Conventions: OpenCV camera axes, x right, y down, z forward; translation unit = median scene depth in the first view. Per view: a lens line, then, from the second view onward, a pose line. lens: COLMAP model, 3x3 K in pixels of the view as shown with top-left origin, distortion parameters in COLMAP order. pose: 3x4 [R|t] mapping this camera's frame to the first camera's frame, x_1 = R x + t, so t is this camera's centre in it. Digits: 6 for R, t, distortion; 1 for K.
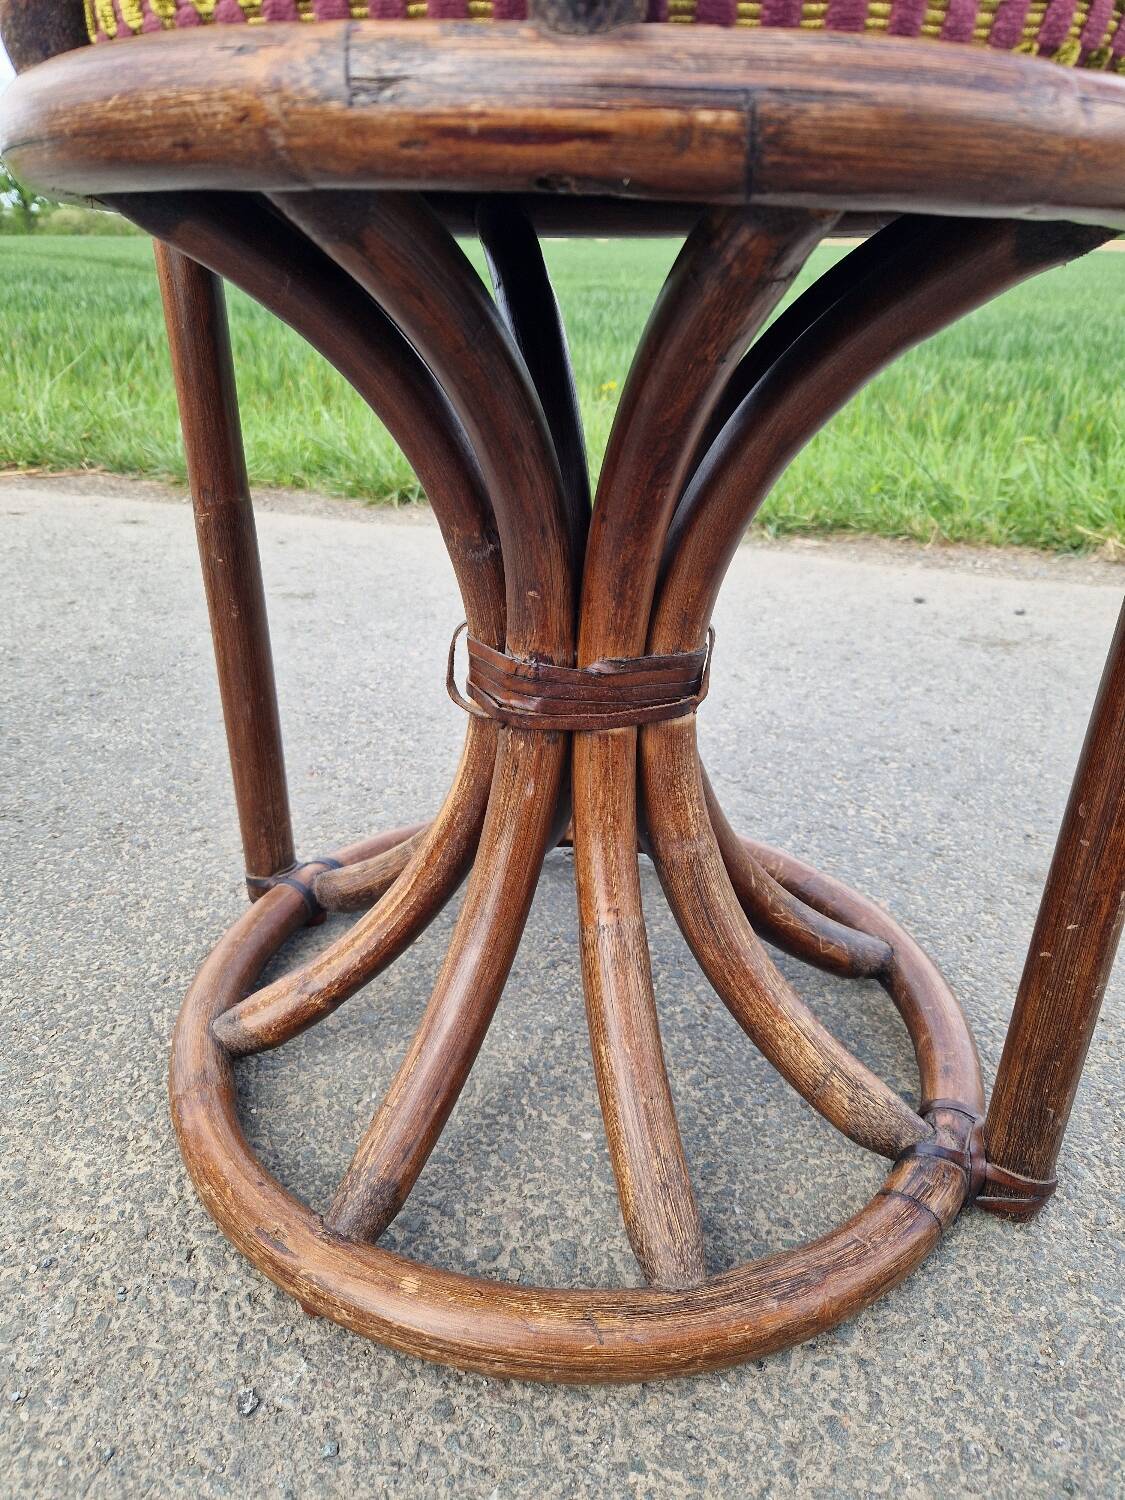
lens RADIAL K [[1026.9, 0, 574.4], [0, 1026.9, 743.4], [0, 0, 1]] dist [0.046024, -0.046511]
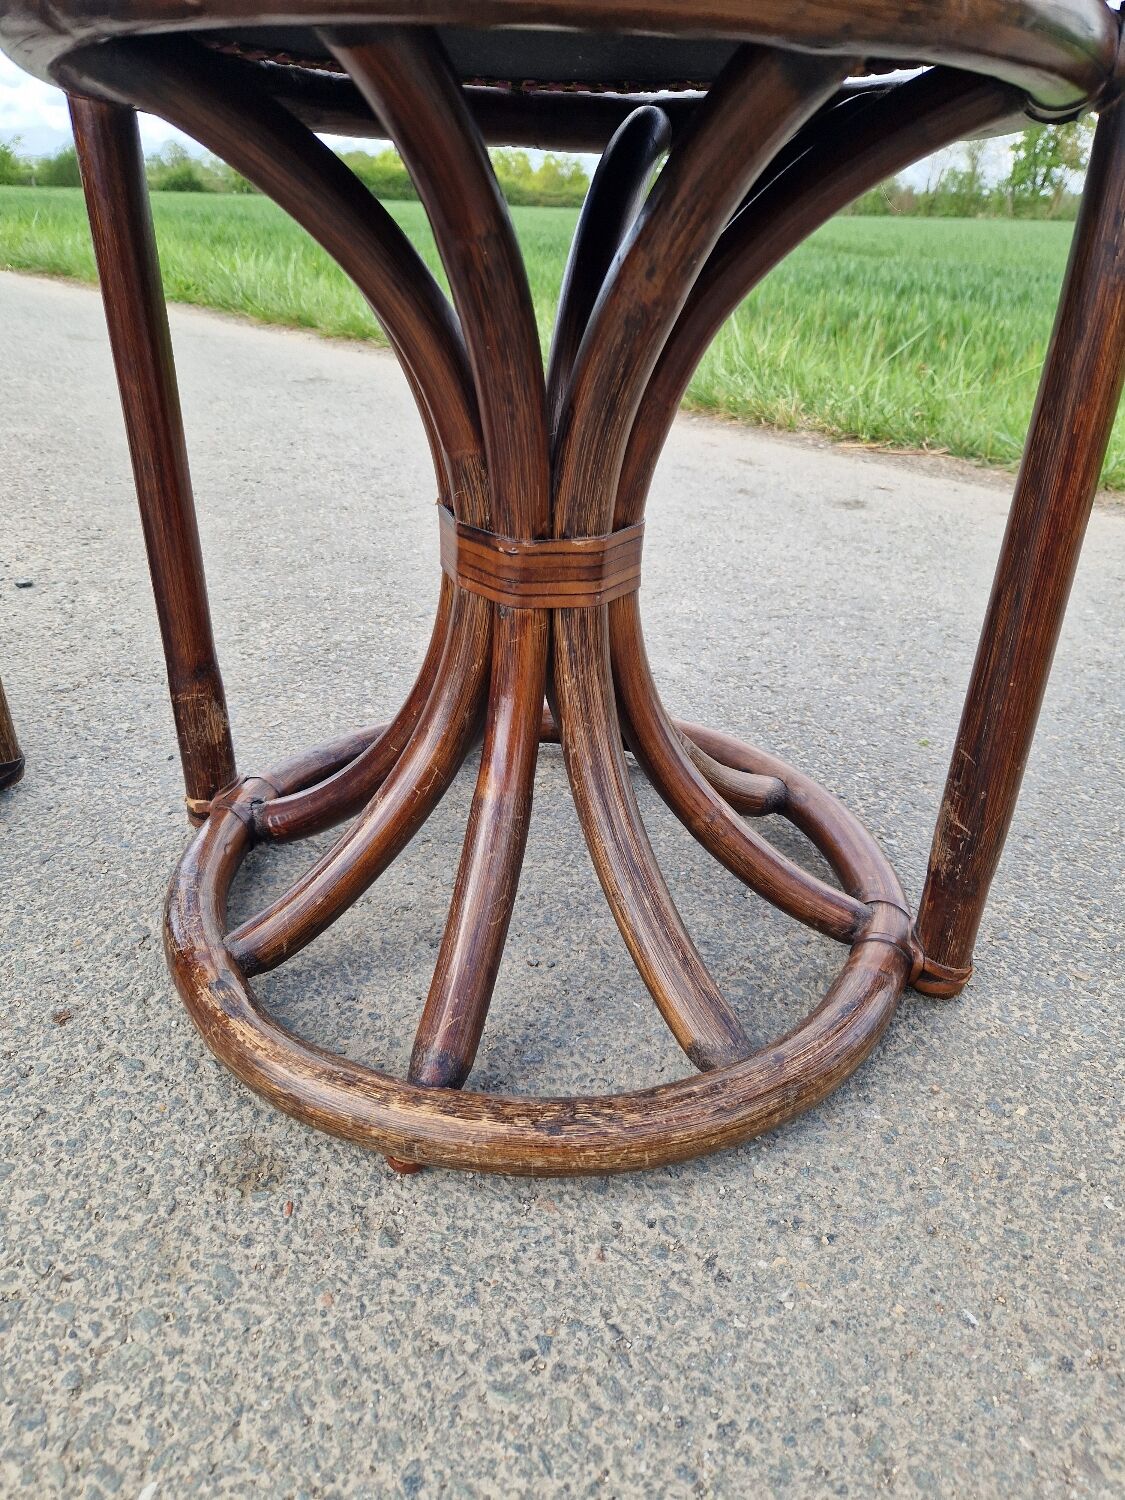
lens RADIAL K [[1026.9, 0, 552.3], [0, 1026.9, 755.5], [0, 0, 1]] dist [0.046024, -0.046511]
pose [[0.838790, 0.265133, -0.475537, -0.250413], [-0.253222, 0.963179, 0.090362, 0.013829], [0.481985, 0.044622, 0.875043, -0.005164]]
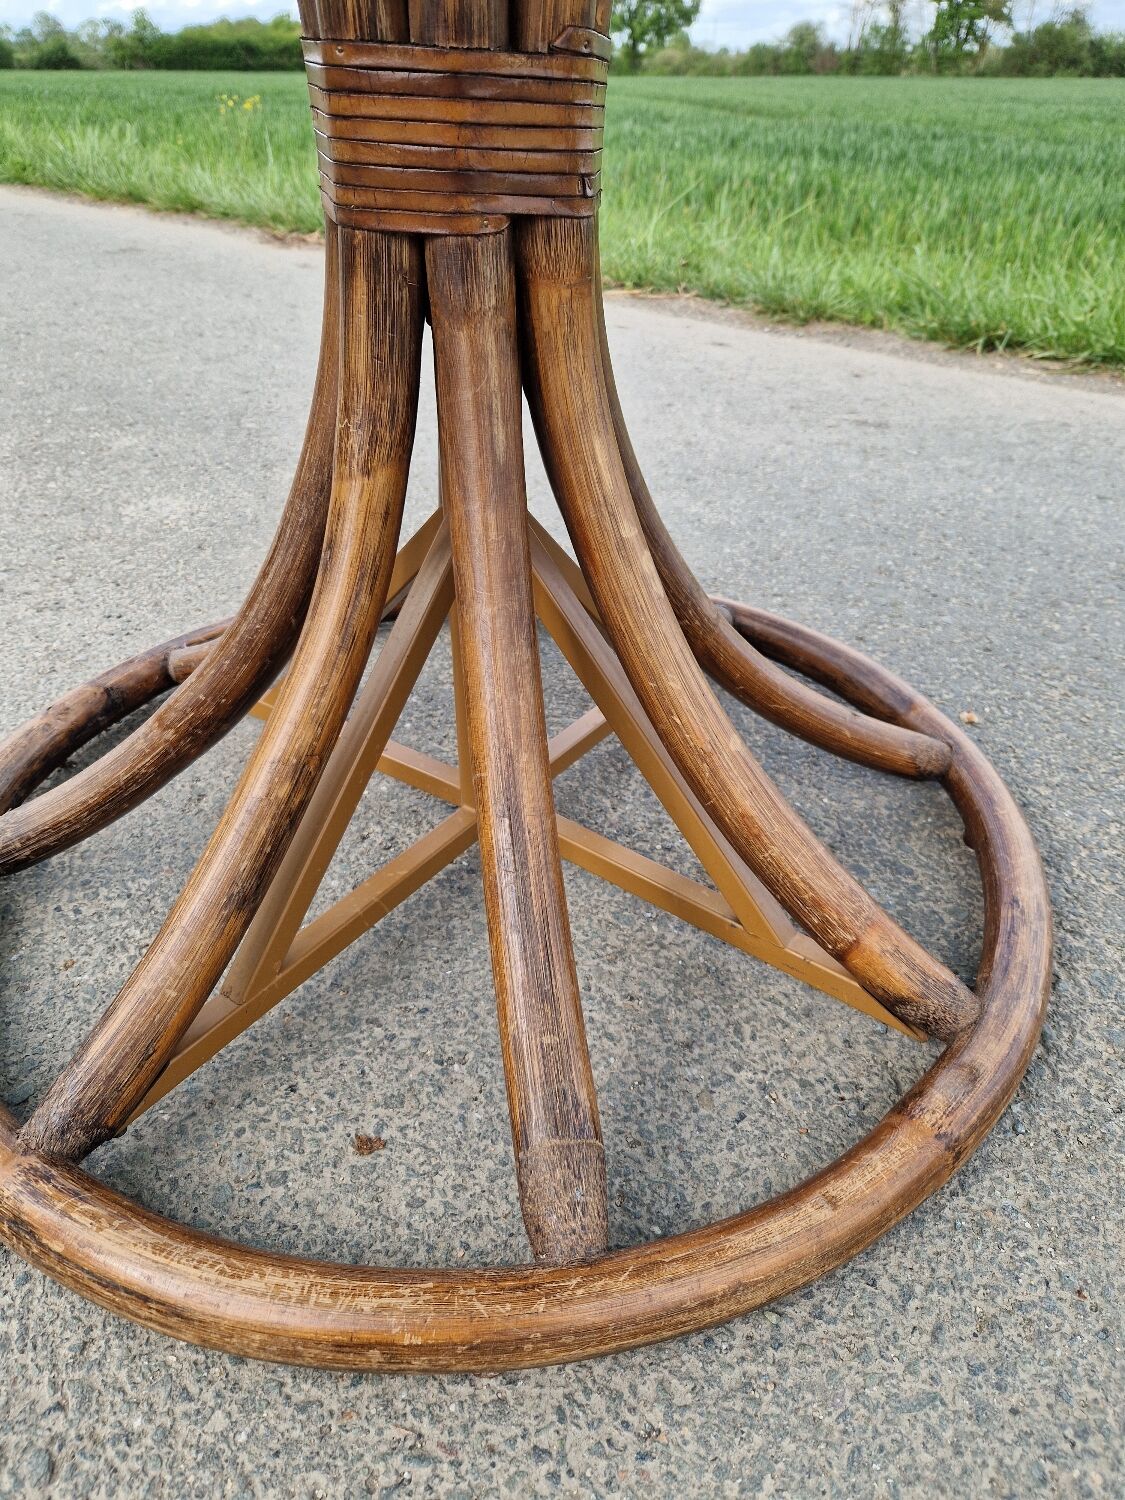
lens RADIAL K [[1026.9, 0, 559.1], [0, 1026.9, 766.0], [0, 0, 1]] dist [0.046024, -0.046511]
pose [[0.878472, 0.259192, -0.401381, -0.030818], [-0.204024, 0.963124, 0.175405, 0.046515], [0.432043, -0.072197, 0.898959, -0.051318]]
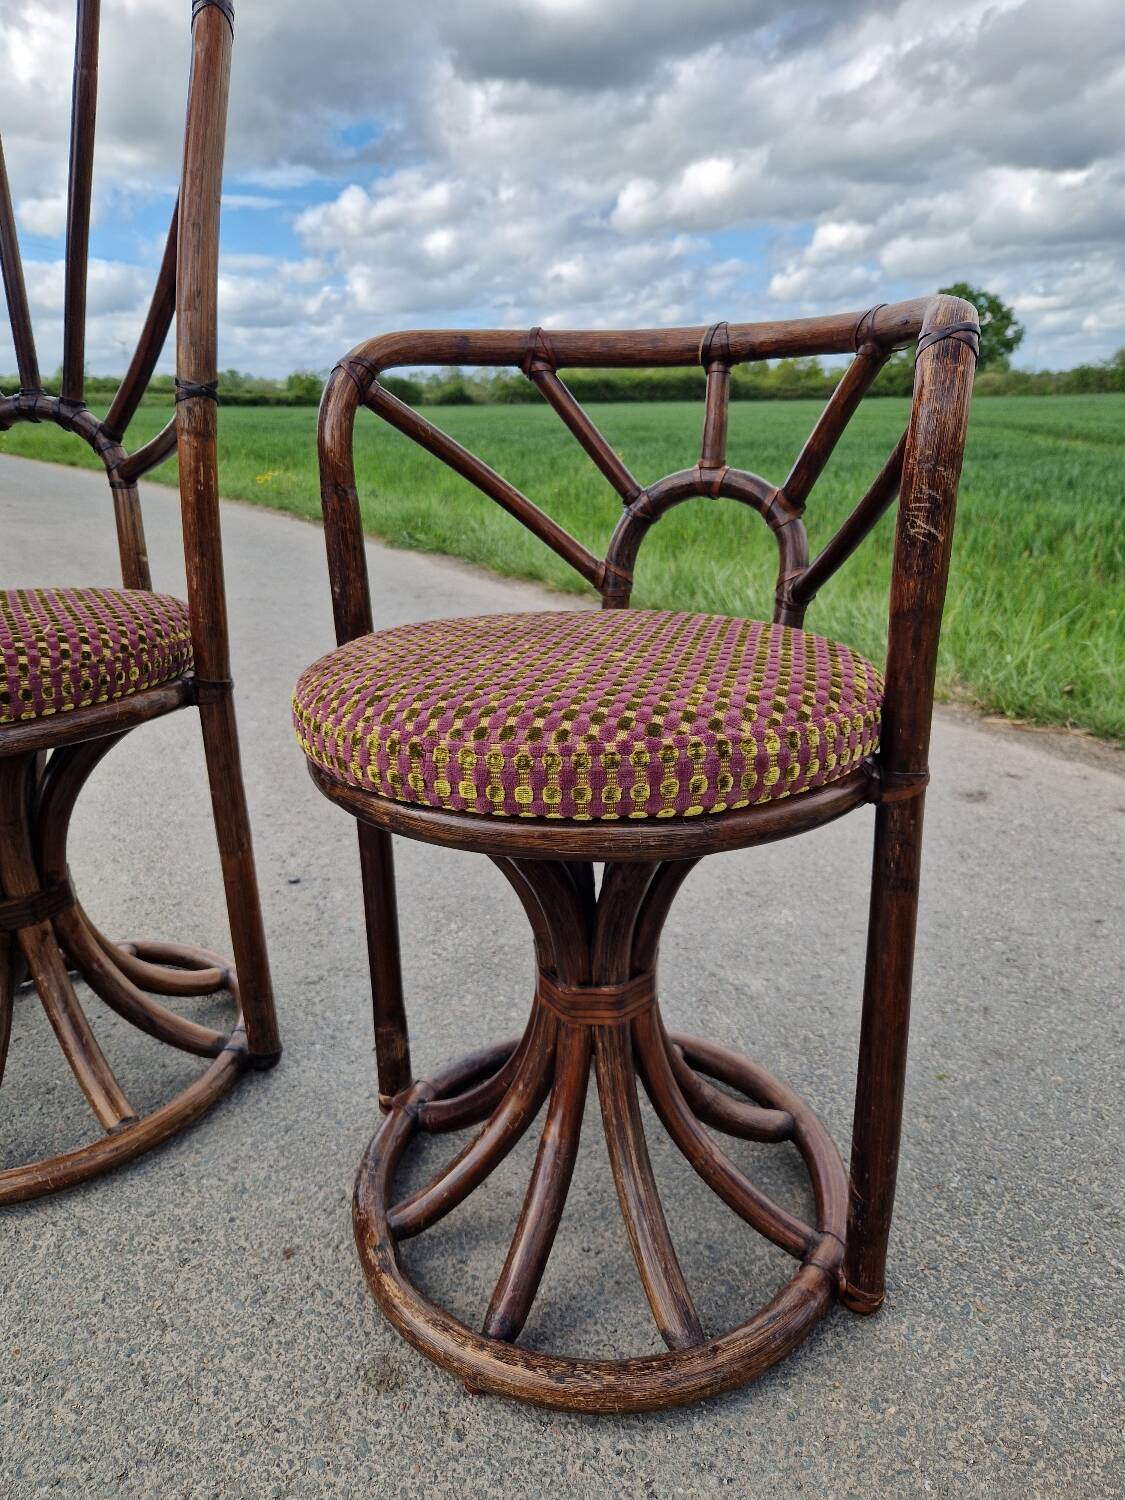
lens RADIAL K [[1026.9, 0, 559.2], [0, 1026.9, 740.2], [0, 0, 1]] dist [0.046024, -0.046511]
pose [[0.707950, 0.193587, -0.679213, -0.131943], [-0.280926, 0.959535, -0.019328, -0.095483], [0.647987, 0.204492, 0.733686, -0.118719]]
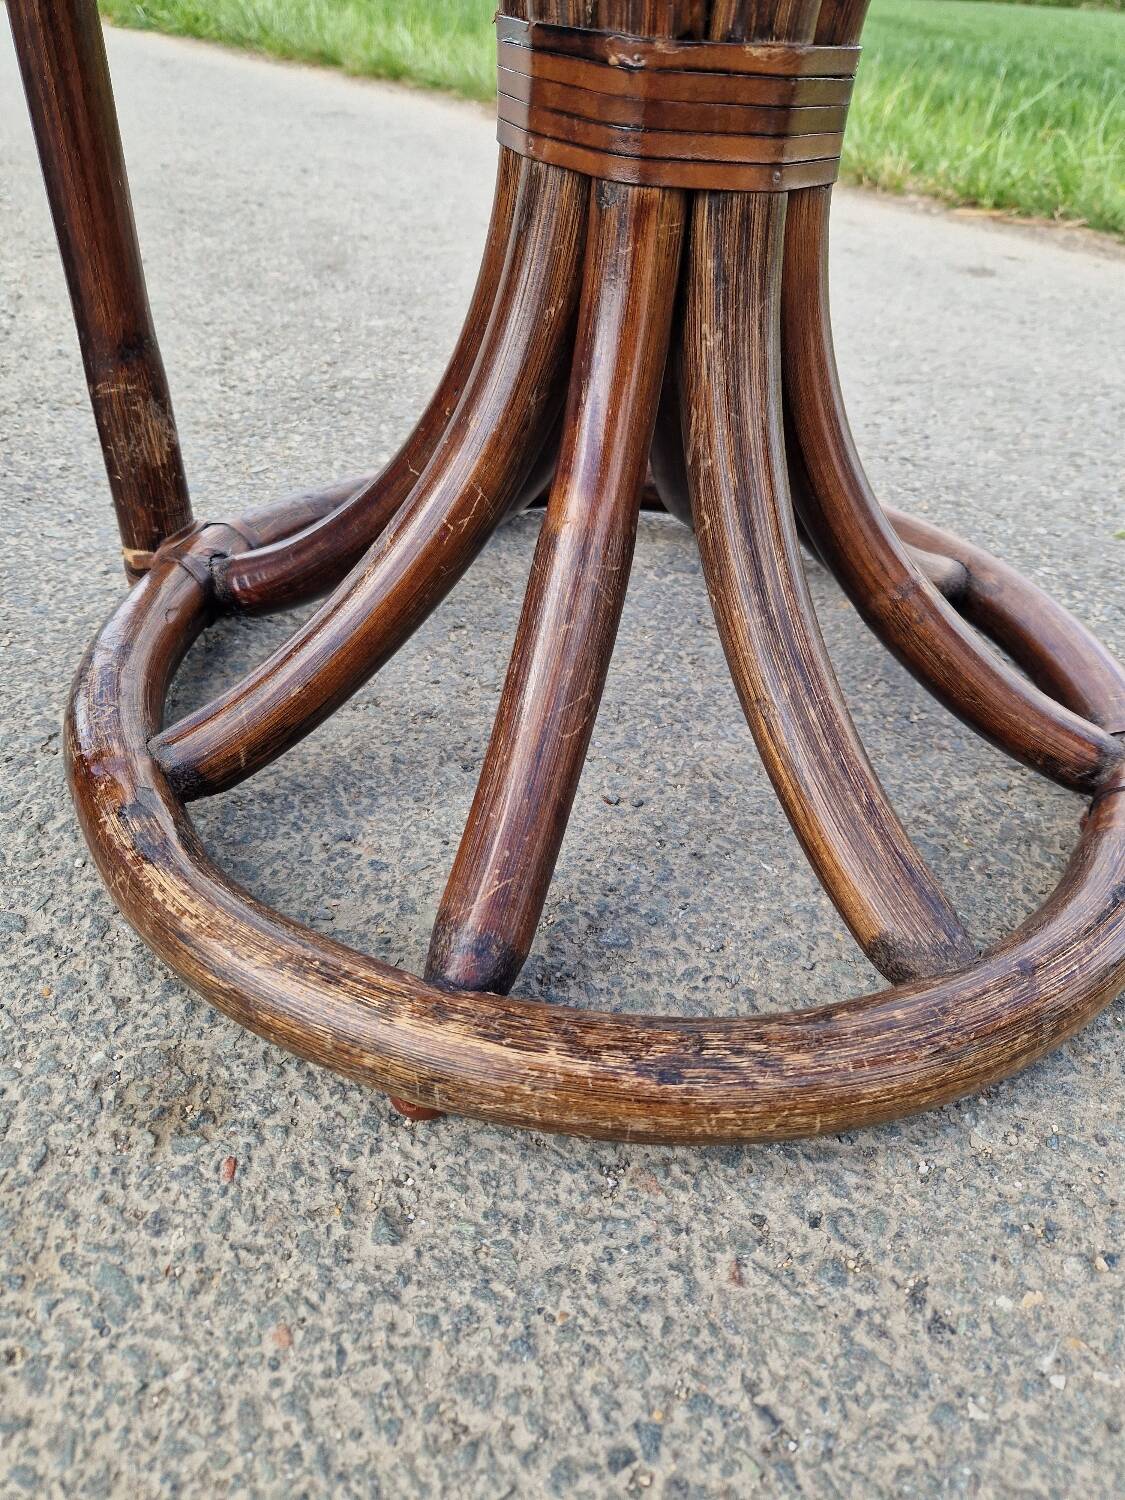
lens RADIAL K [[1026.9, 0, 570.6], [0, 1026.9, 762.3], [0, 0, 1]] dist [0.046024, -0.046511]
pose [[0.821097, 0.376037, -0.429413, -0.302415], [-0.293883, 0.923451, 0.246720, 0.045068], [0.489318, -0.076384, 0.868754, 0.074131]]
